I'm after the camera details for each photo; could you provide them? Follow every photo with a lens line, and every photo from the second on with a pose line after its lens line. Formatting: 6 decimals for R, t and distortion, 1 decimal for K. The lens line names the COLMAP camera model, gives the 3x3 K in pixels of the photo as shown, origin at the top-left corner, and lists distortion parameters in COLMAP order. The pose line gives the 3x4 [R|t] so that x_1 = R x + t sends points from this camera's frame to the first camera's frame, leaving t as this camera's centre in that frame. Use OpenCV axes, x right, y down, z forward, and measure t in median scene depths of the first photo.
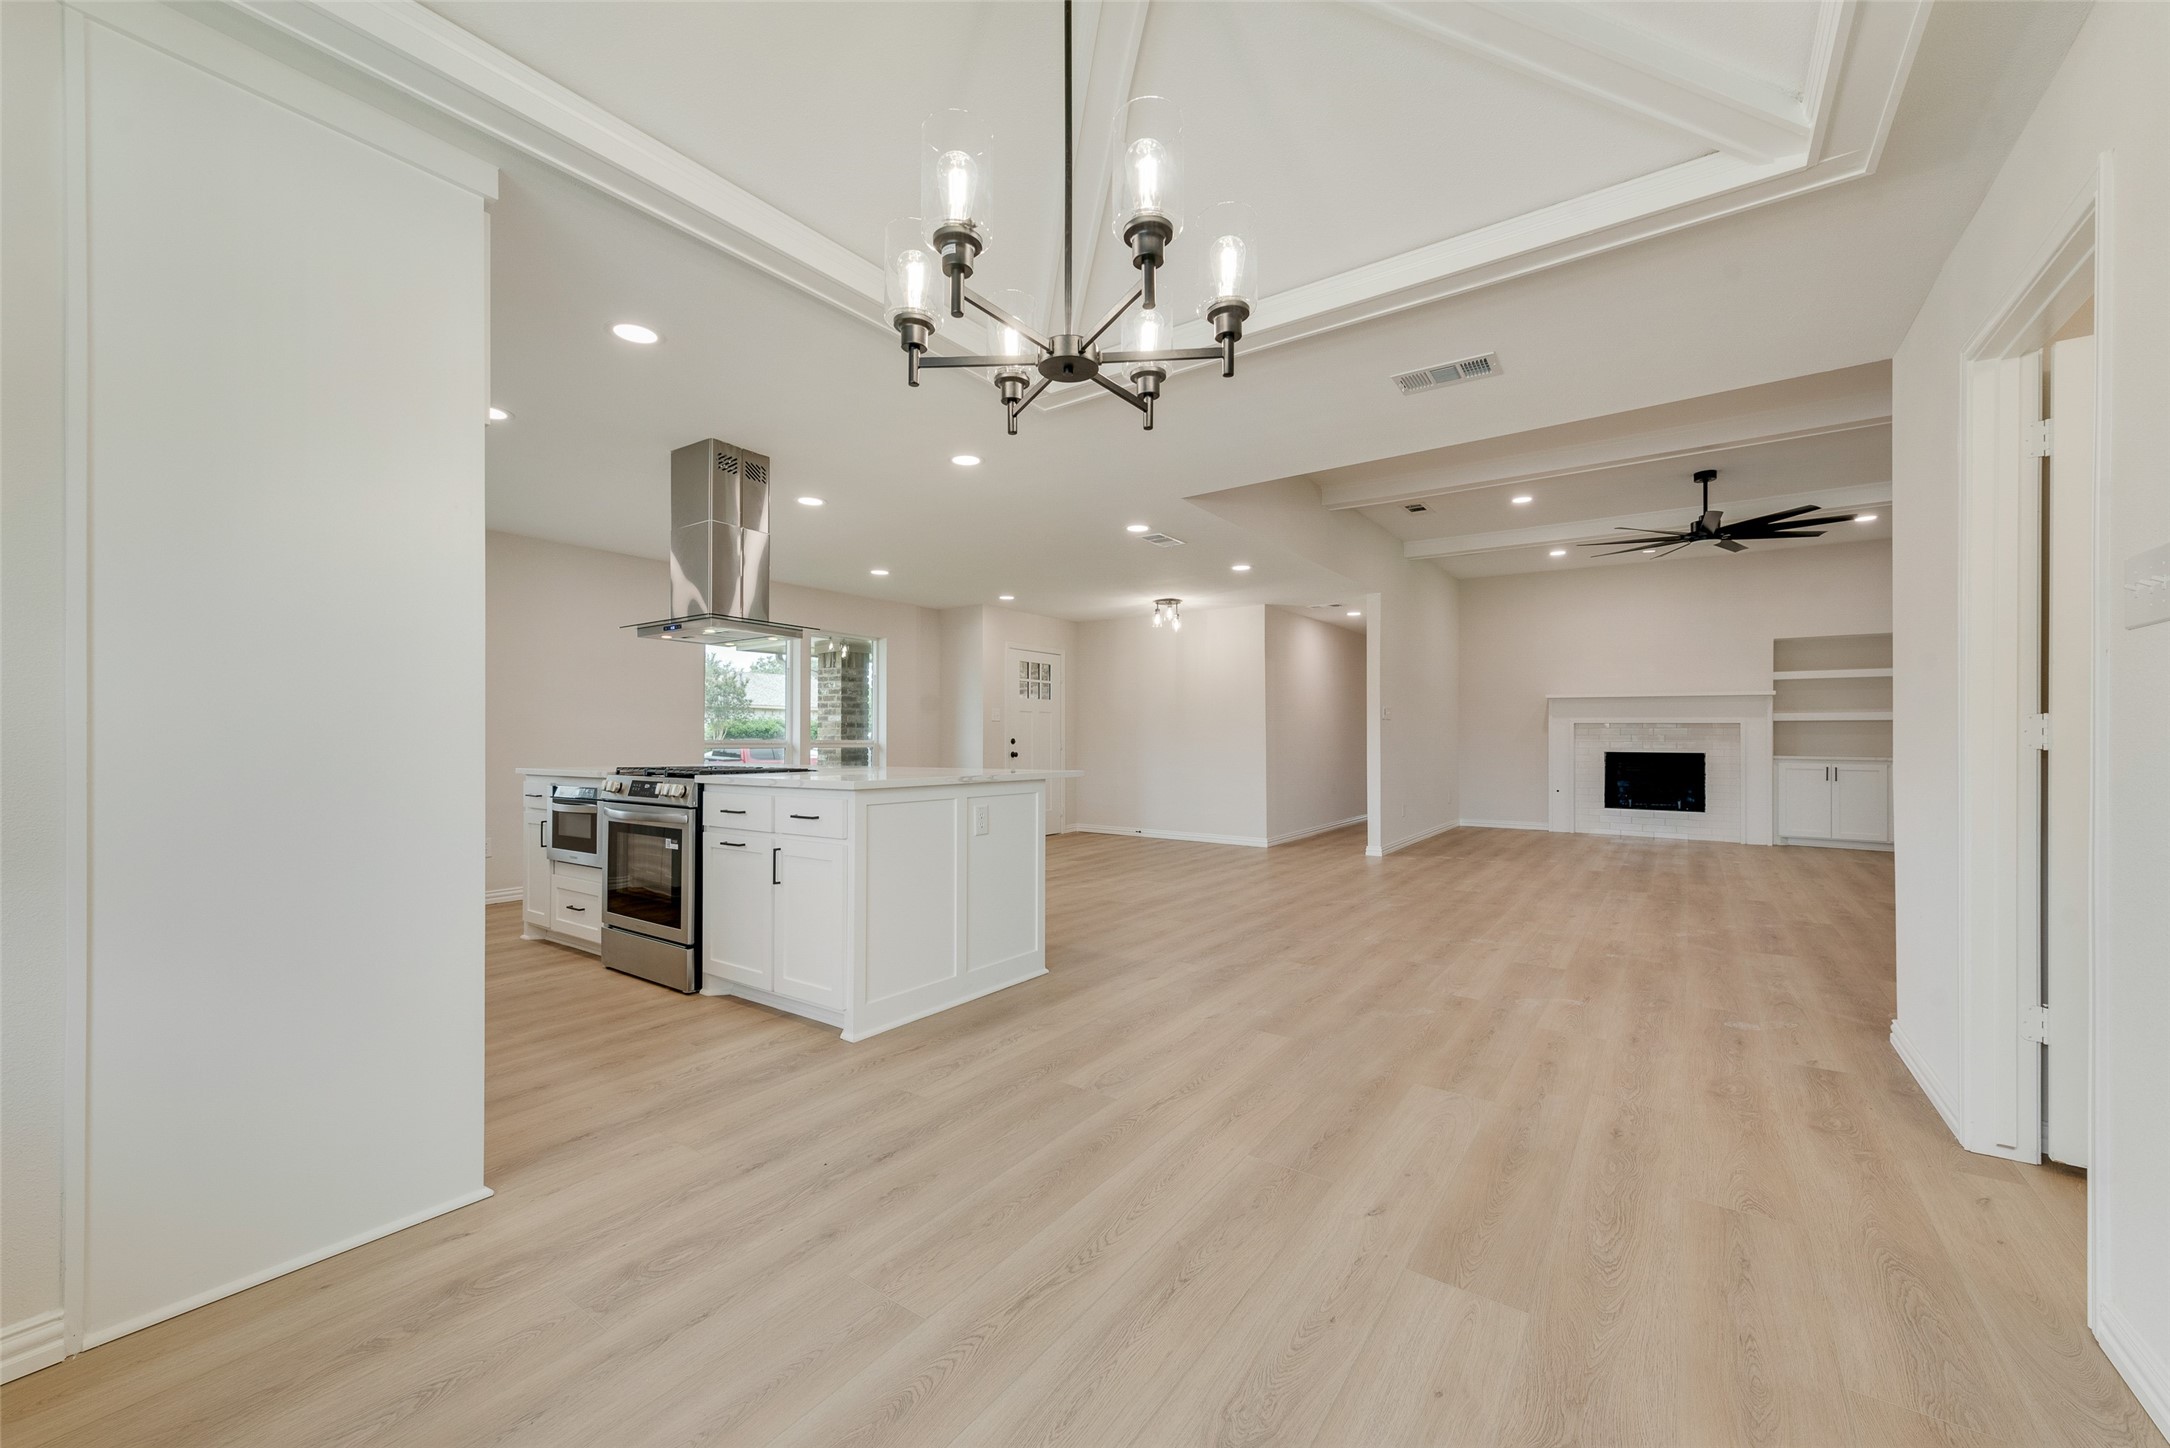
lens RADIAL K [[848.9, 0, 1085.4], [0, 848.9, 732.3], [0, 0, 1]] dist [0.016733, -0.005103]
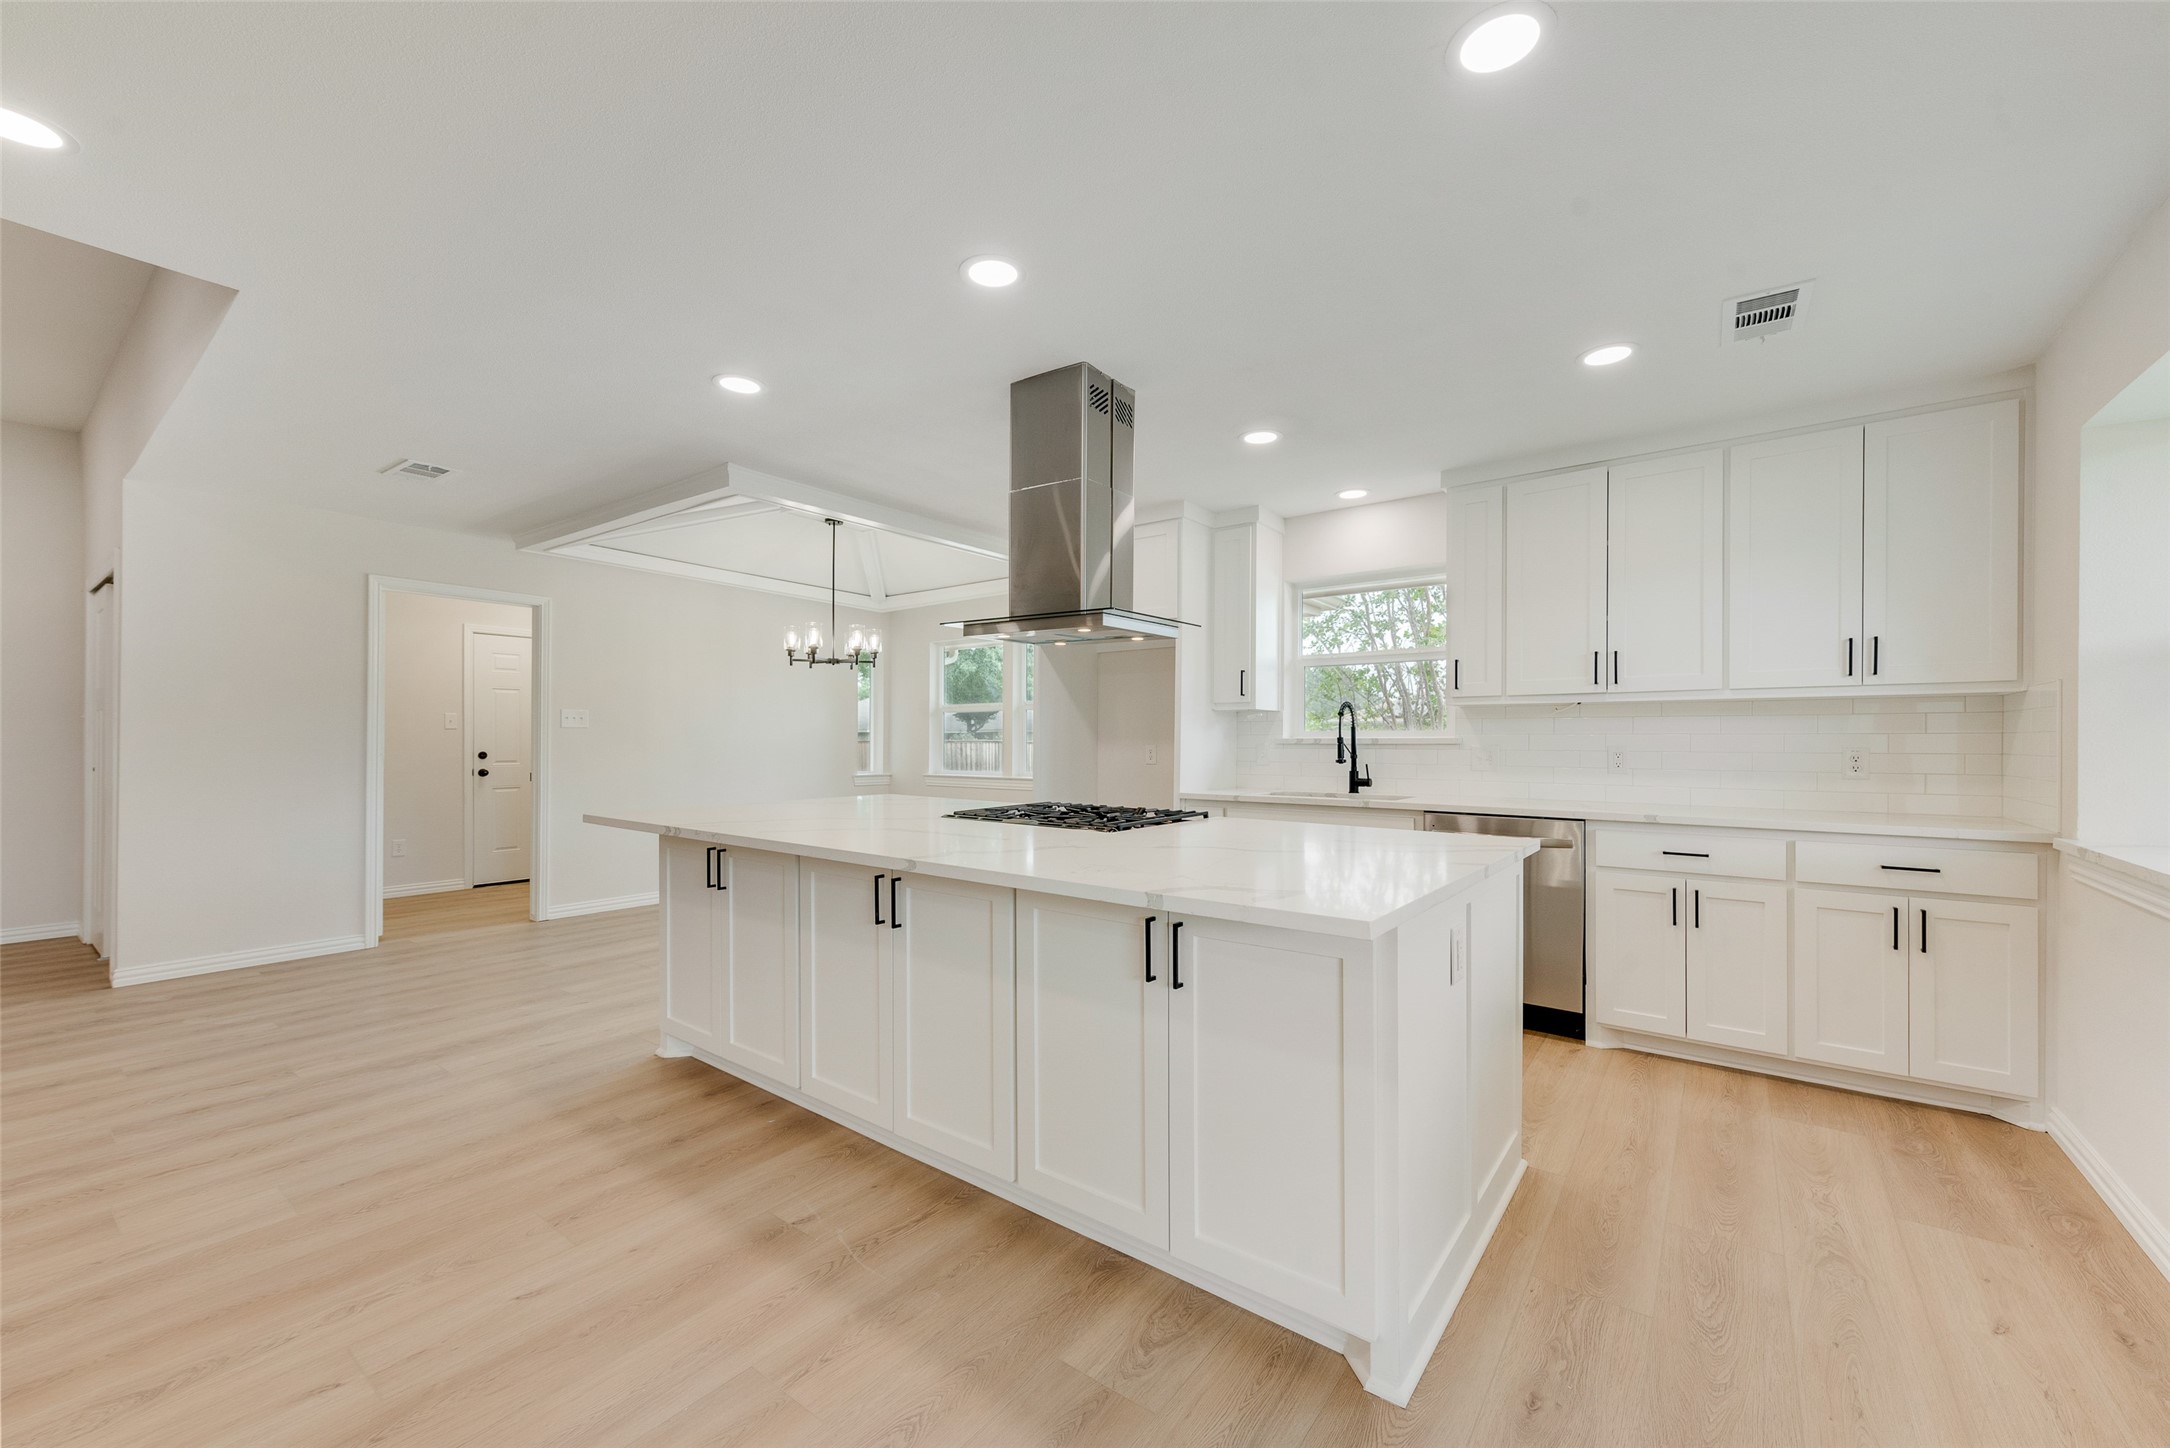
lens RADIAL K [[850.1, 0, 1086.3], [0, 850.1, 736.5], [0, 0, 1]] dist [0.016414, -0.004566]
pose [[-0.999598, -0.003216, 0.028163, -0.213713], [-0.003563, 0.999918, -0.012270, -0.006720], [-0.028121, -0.012365, -0.999528, 0.804093]]
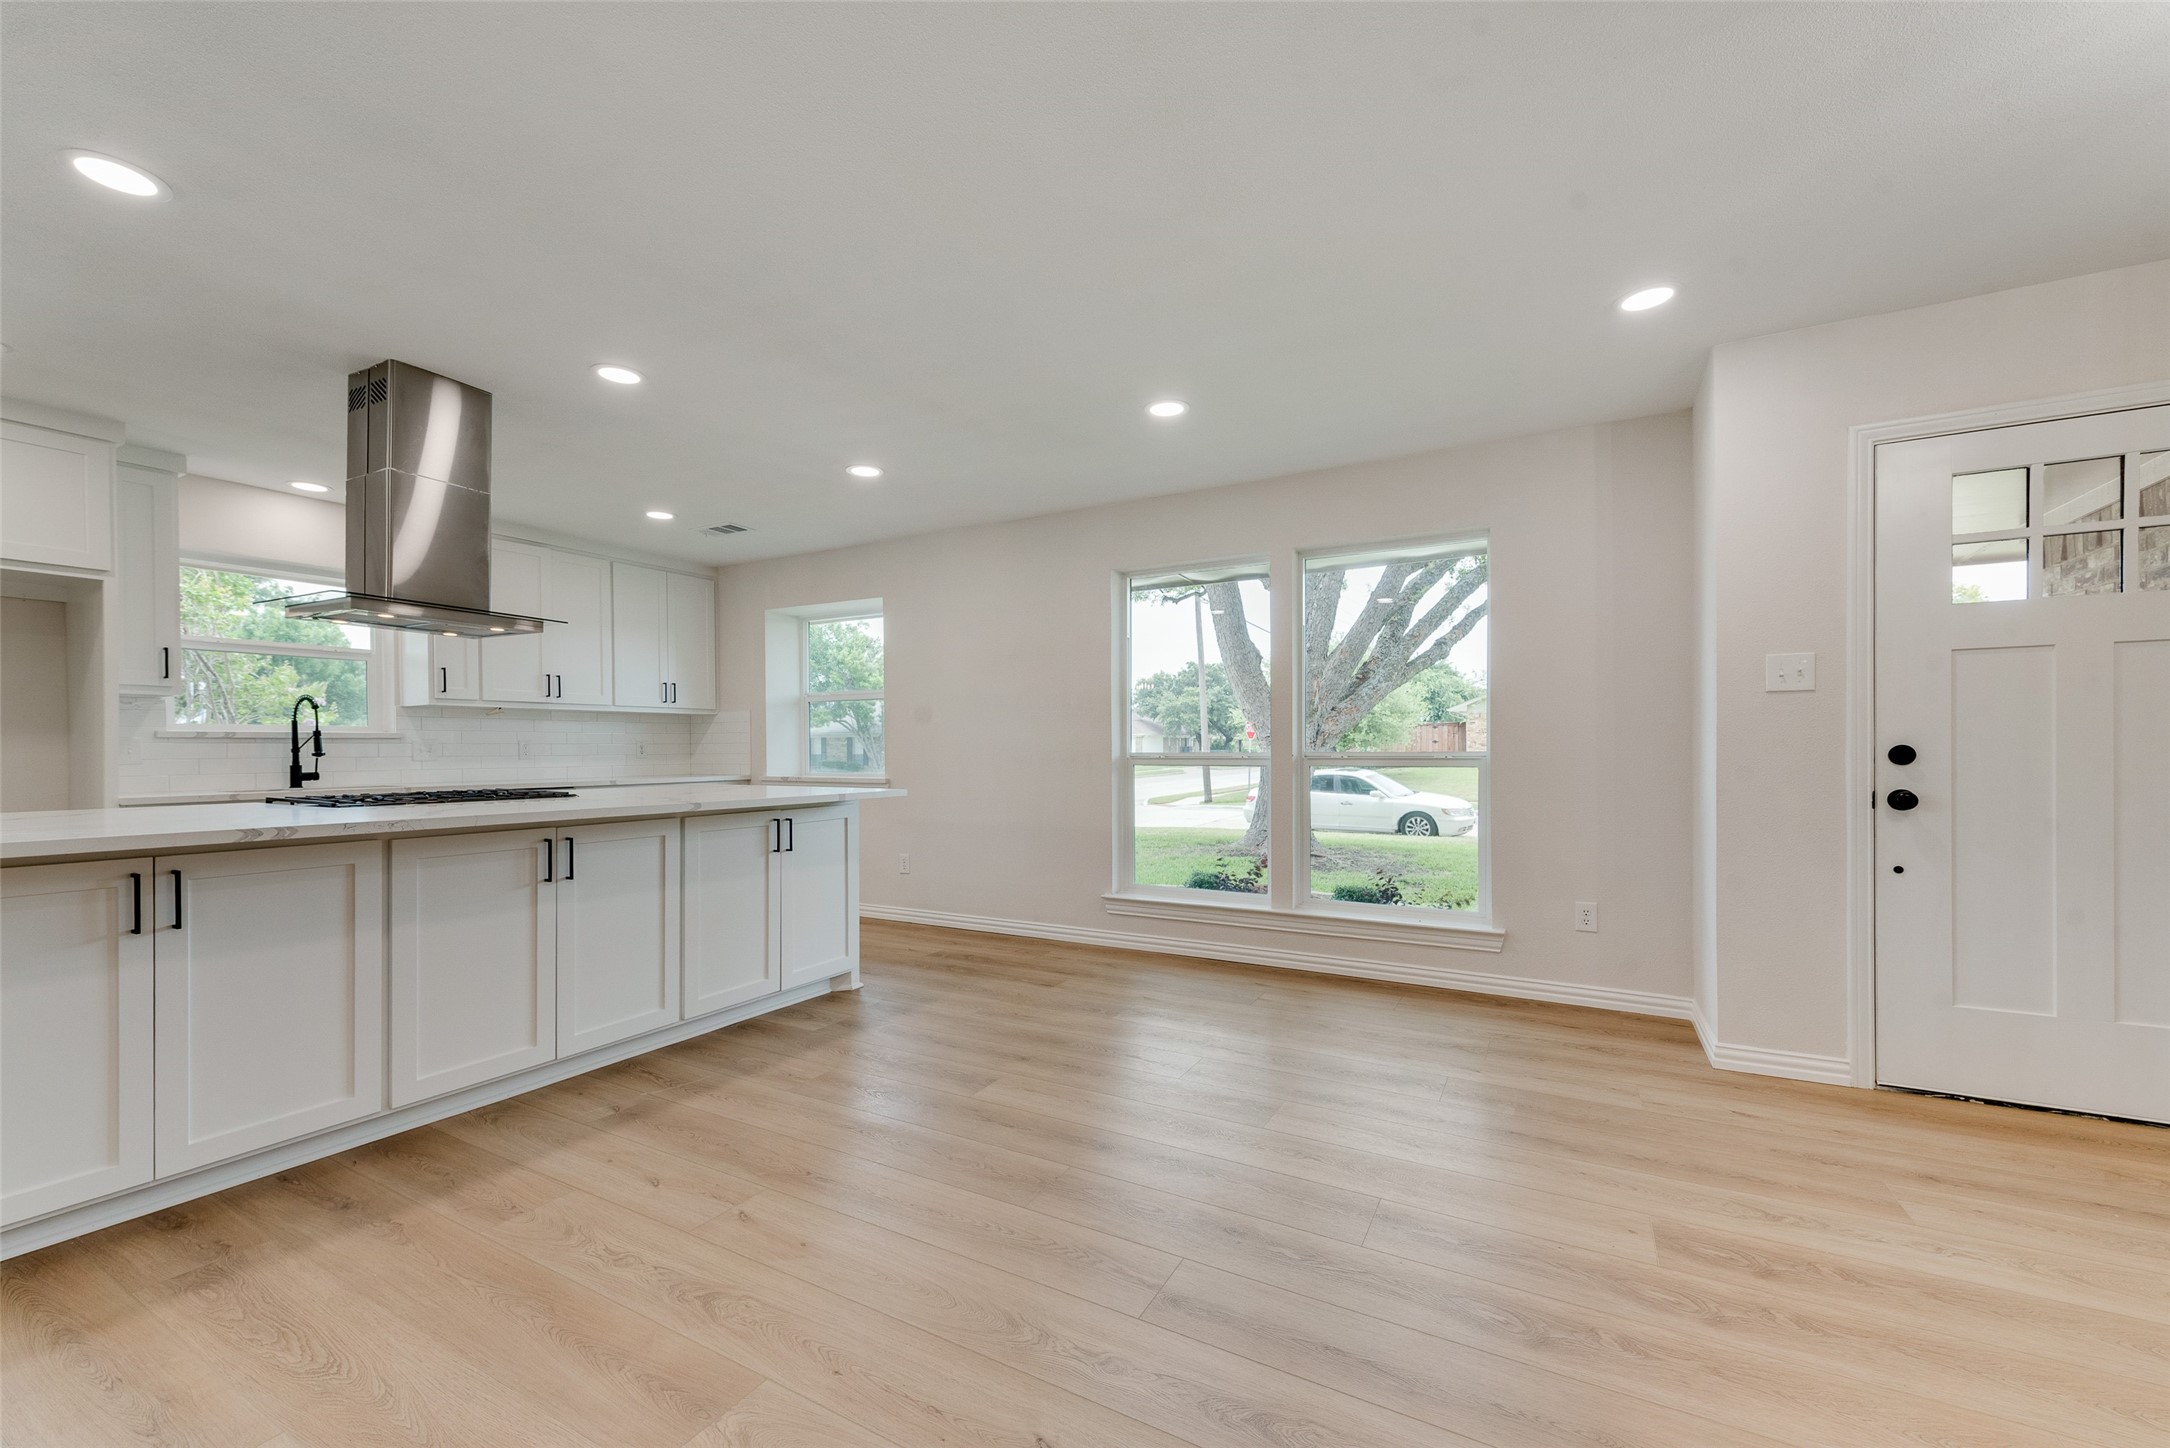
lens RADIAL K [[858.4, 0, 1081.9], [0, 858.4, 757.6], [0, 0, 1]] dist [0.016152, -0.005440]
pose [[0.105388, 0.007620, -0.994402, 0.189169], [0.014846, 0.999847, 0.009235, 0.004533], [0.994320, -0.015736, 0.105258, 0.694965]]
